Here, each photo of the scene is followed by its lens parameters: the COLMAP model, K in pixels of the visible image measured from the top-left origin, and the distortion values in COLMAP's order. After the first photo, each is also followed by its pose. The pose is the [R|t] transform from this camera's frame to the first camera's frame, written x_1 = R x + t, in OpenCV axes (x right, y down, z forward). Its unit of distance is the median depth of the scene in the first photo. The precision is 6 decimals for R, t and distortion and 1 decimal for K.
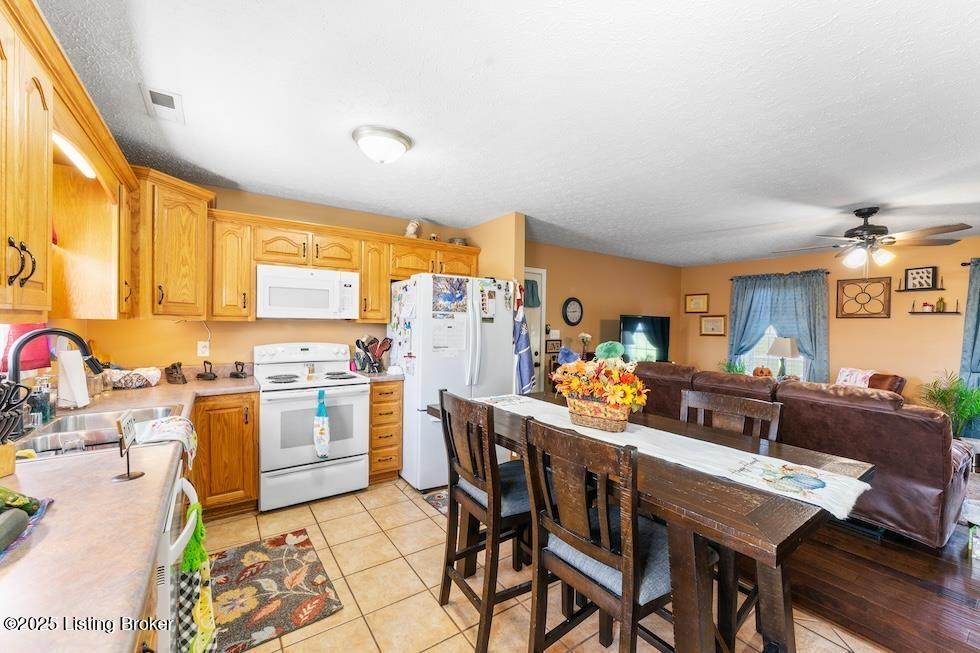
lens RADIAL K [[399.5, 0, 490.0], [0, 399.5, 326.5], [0, 0, 1]] dist [-0.000112, -0.000106]
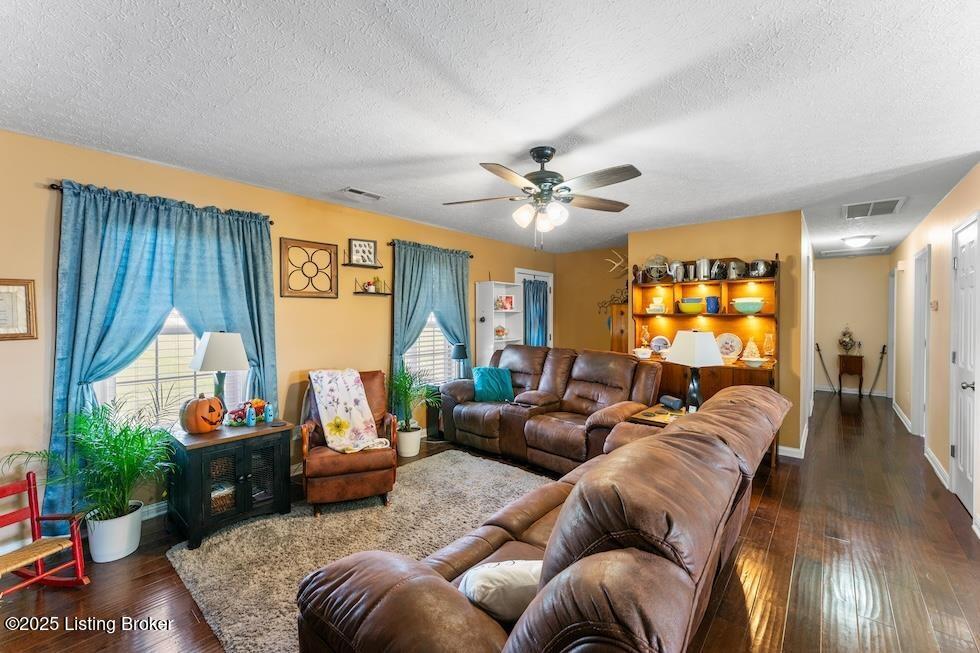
lens RADIAL K [[399.5, 0, 490.0], [0, 399.5, 326.5], [0, 0, 1]] dist [-0.000112, -0.000106]
pose [[-0.263152, -0.035001, 0.964119, 0.170559], [0.017621, 0.999001, 0.041077, 0.006713], [-0.964593, 0.027798, -0.262273, 0.920644]]
